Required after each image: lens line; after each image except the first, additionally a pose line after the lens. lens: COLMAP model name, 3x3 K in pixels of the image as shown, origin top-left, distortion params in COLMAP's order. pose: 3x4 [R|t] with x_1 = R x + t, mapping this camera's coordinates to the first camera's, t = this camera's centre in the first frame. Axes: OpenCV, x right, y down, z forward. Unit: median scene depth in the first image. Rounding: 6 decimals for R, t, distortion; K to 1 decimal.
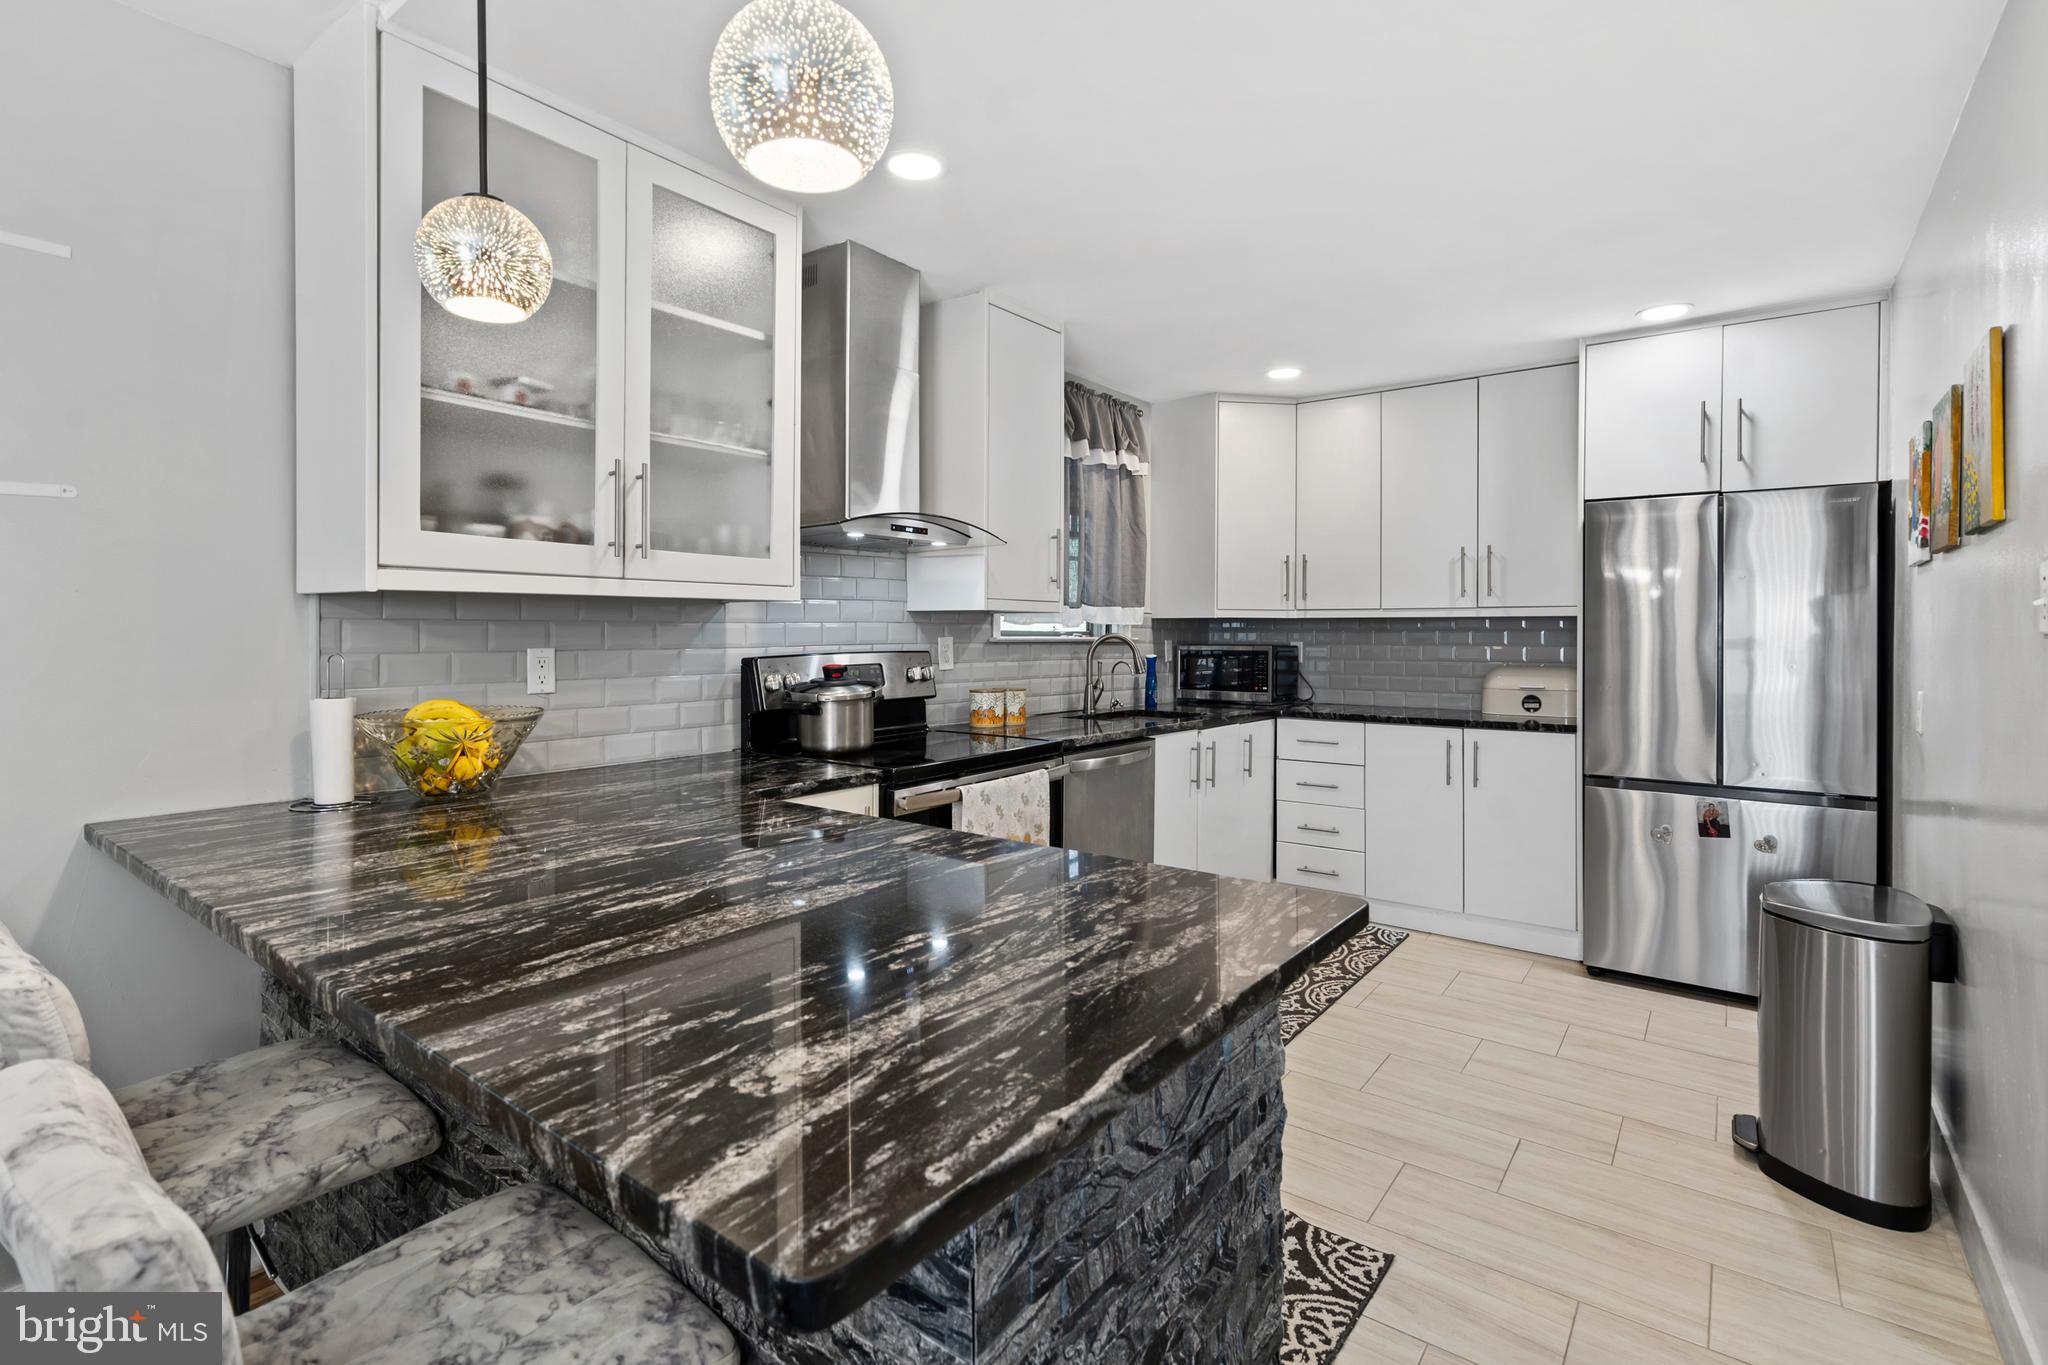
lens RADIAL K [[949.4, 0, 1019.7], [0, 949.4, 620.1], [0, 0, 1]] dist [-0.002293, 0.000109]
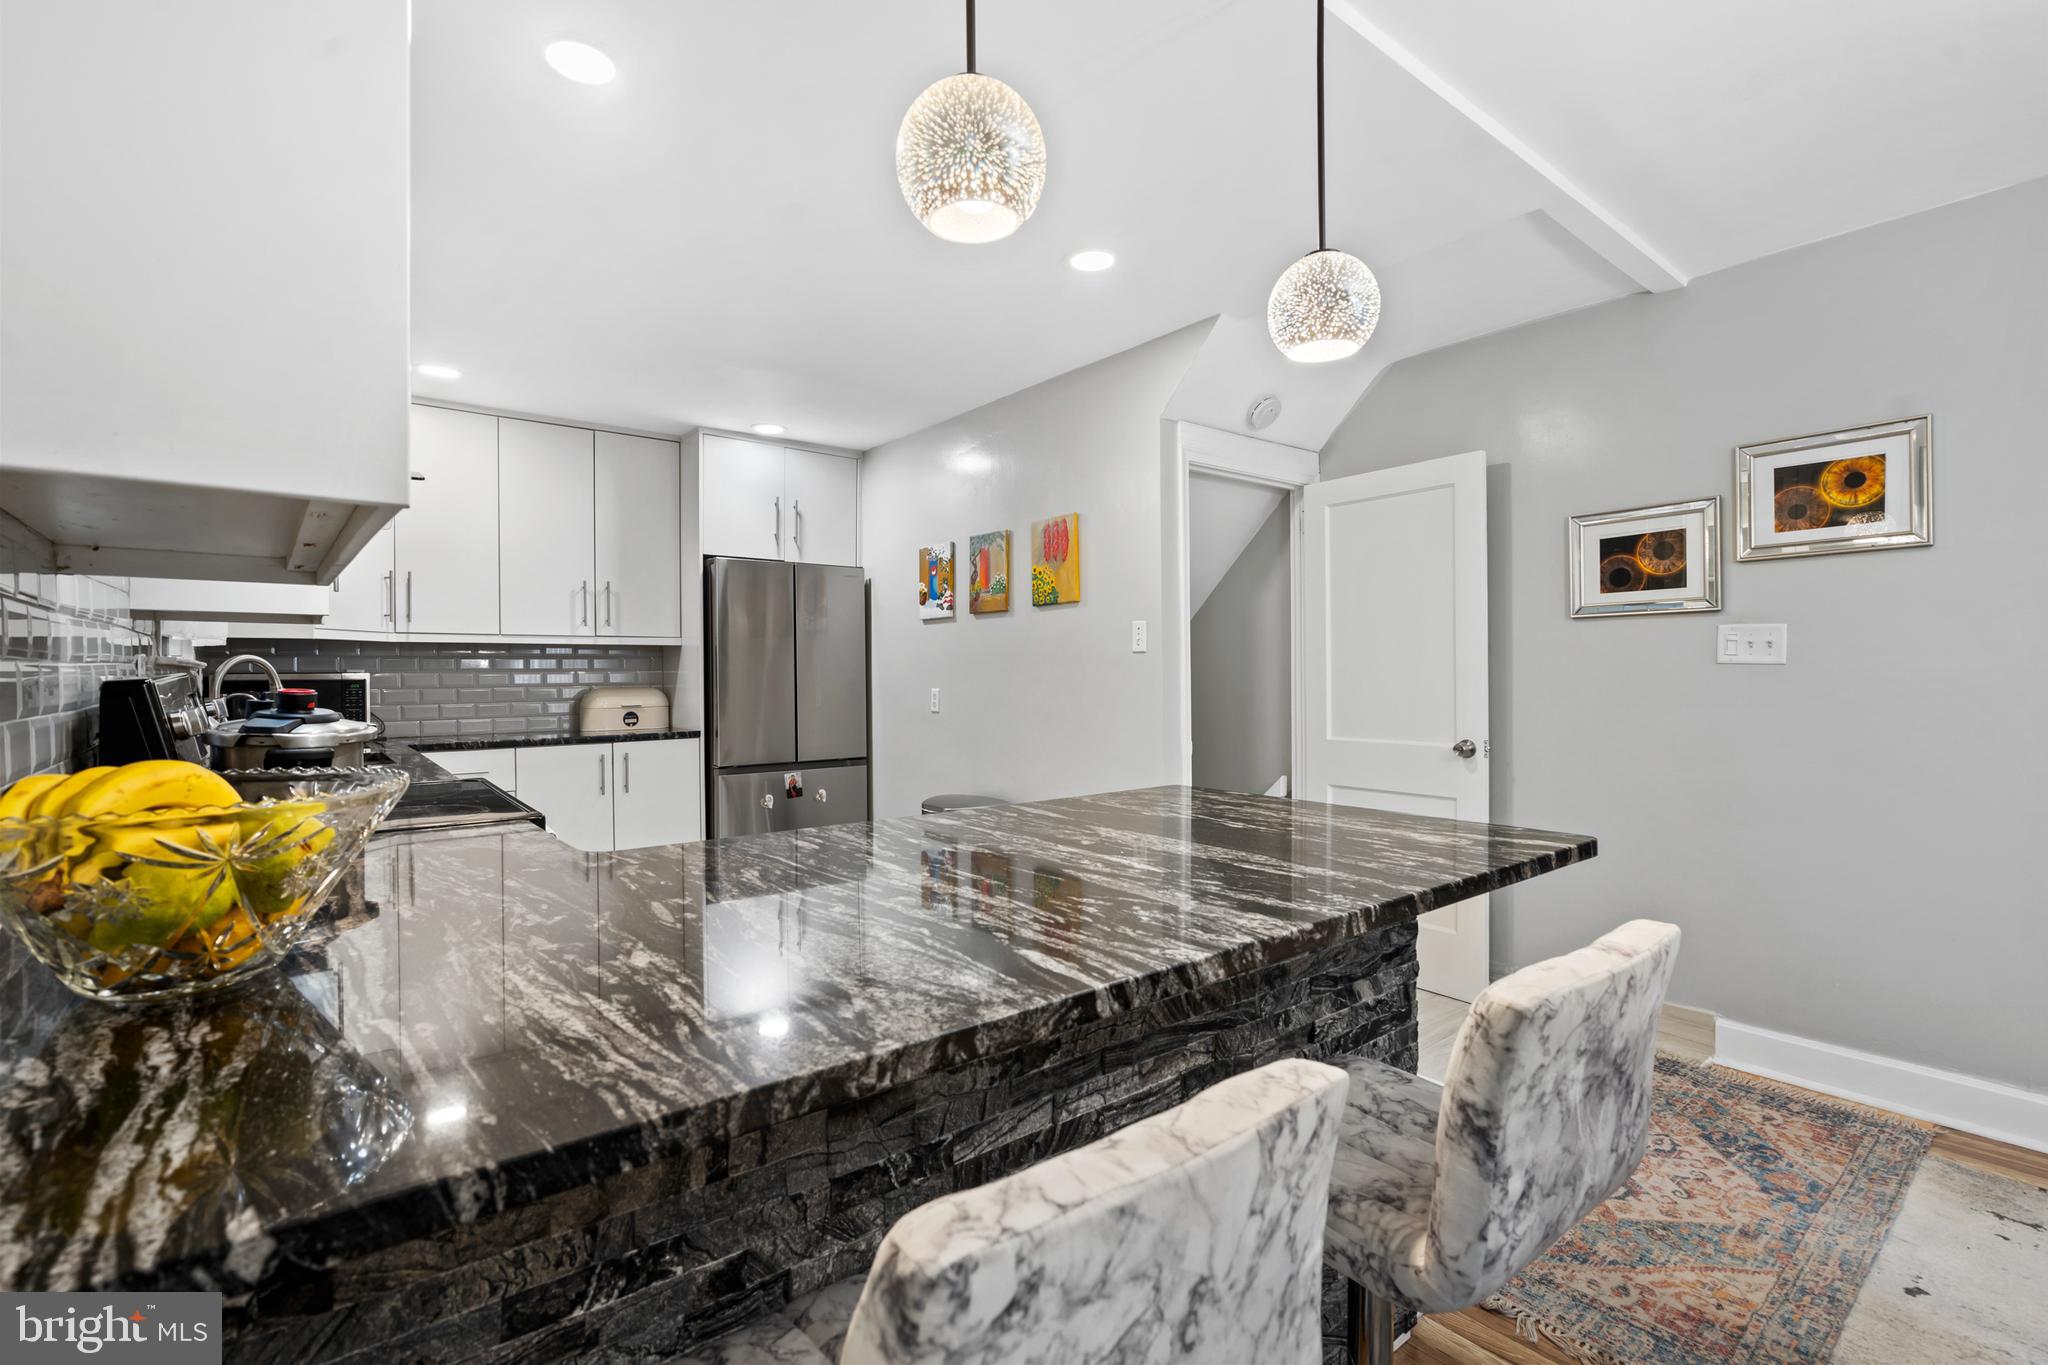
lens RADIAL K [[928.6, 0, 1022.6], [0, 928.6, 670.0], [0, 0, 1]] dist [-0.004381, 0.000729]
pose [[0.246687, -0.004318, 0.969086, -0.454381], [-0.005627, 0.999967, 0.005888, 0.017522], [-0.969079, -0.006906, 0.246655, 0.243806]]
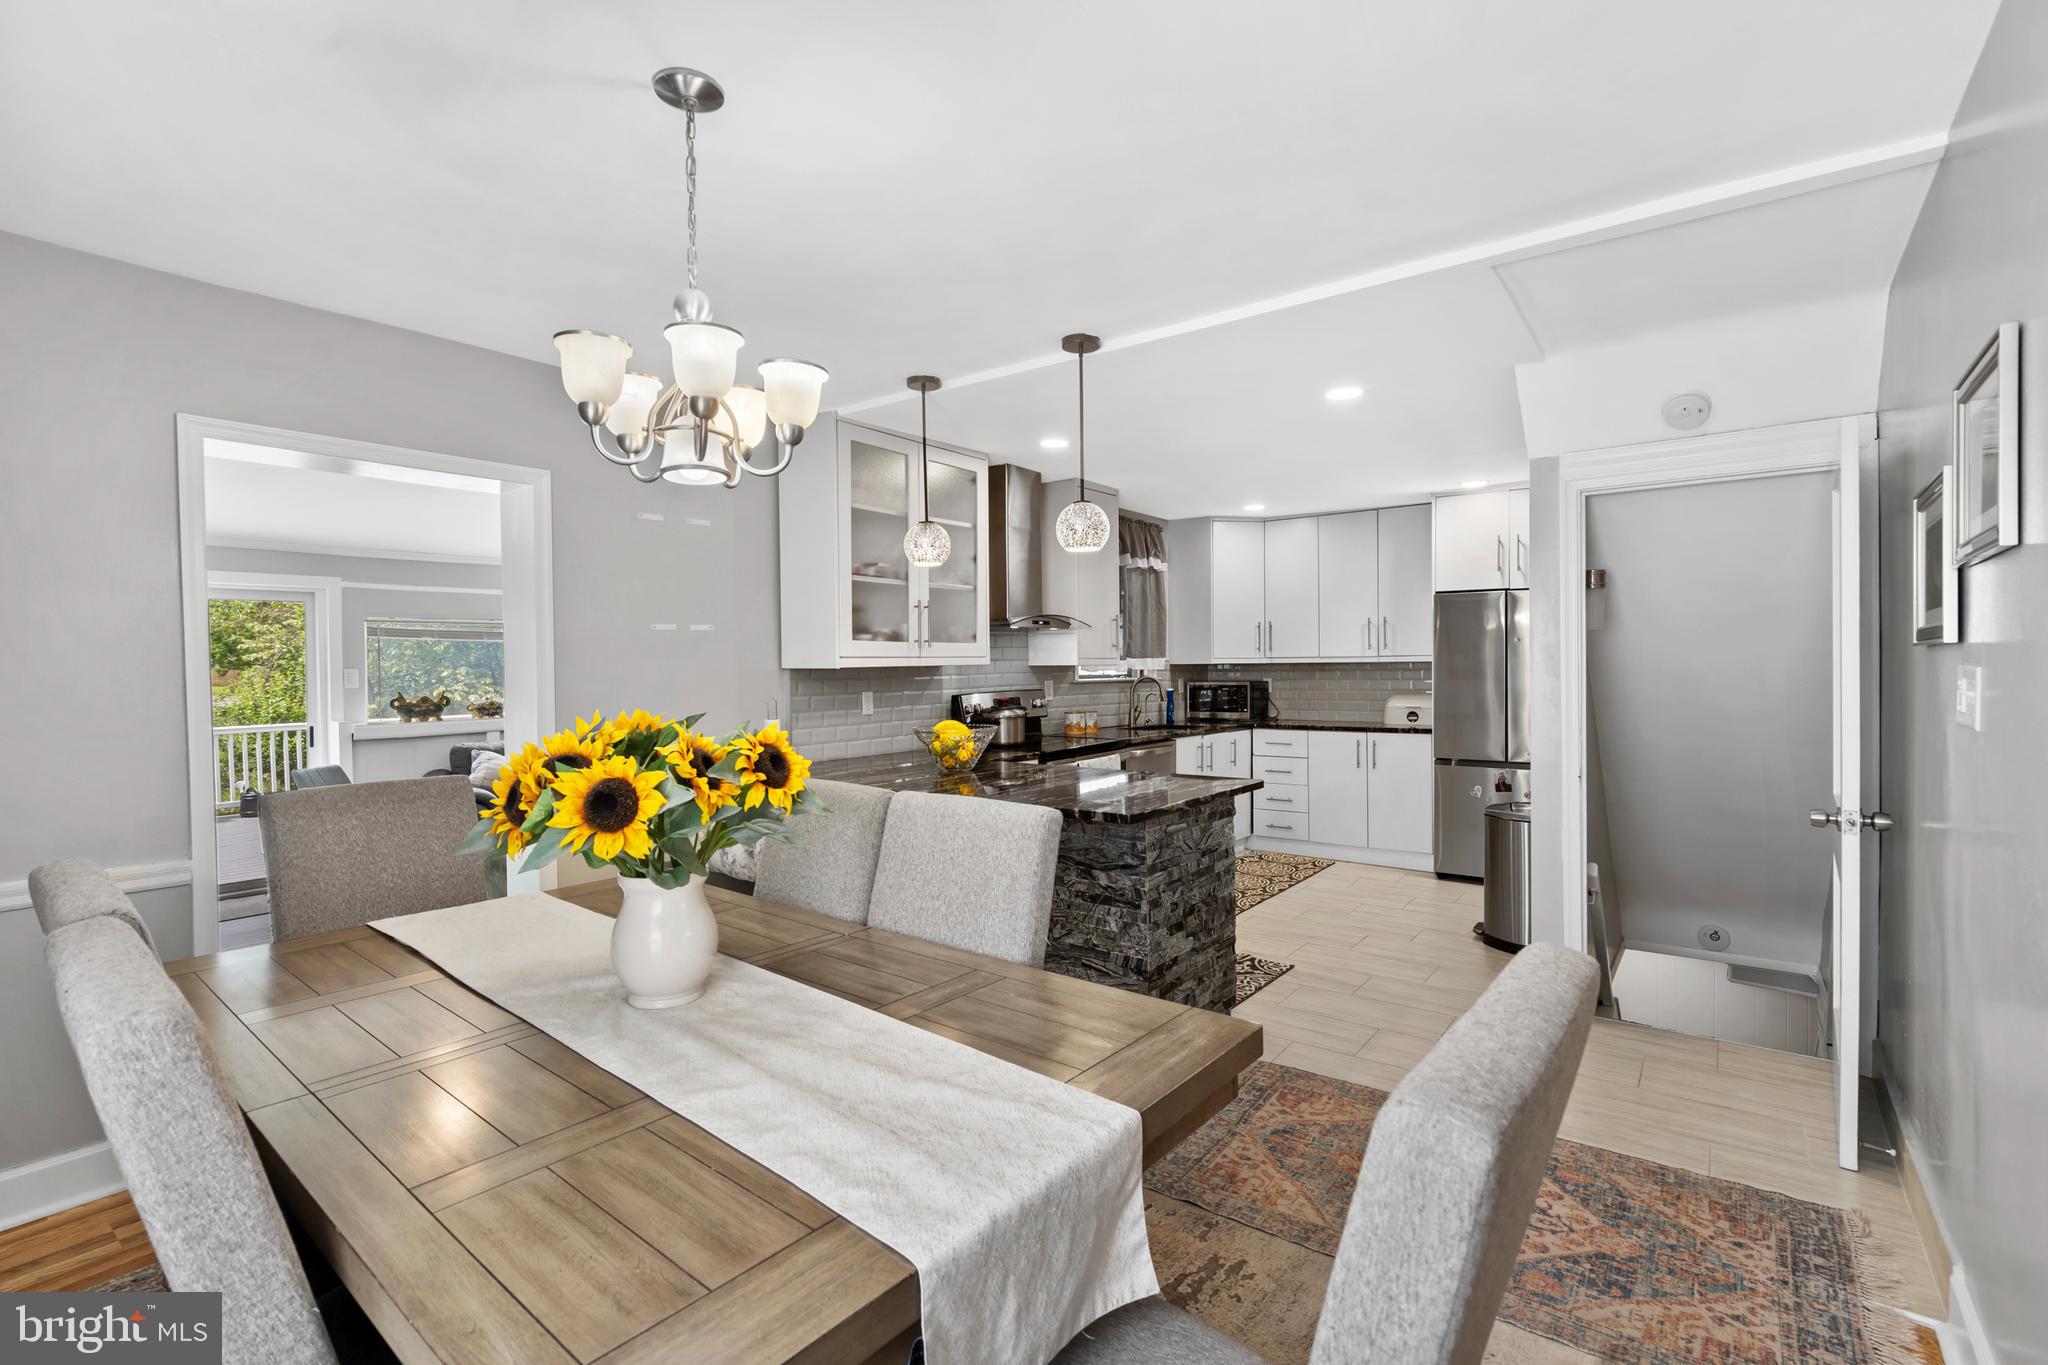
lens RADIAL K [[928.6, 0, 1022.6], [0, 928.6, 670.0], [0, 0, 1]] dist [-0.004381, 0.000729]
pose [[0.999911, -0.013203, -0.002119, -0.104732], [0.013243, 0.999714, 0.019908, -0.029016], [0.001856, -0.019934, 0.999800, -0.540020]]
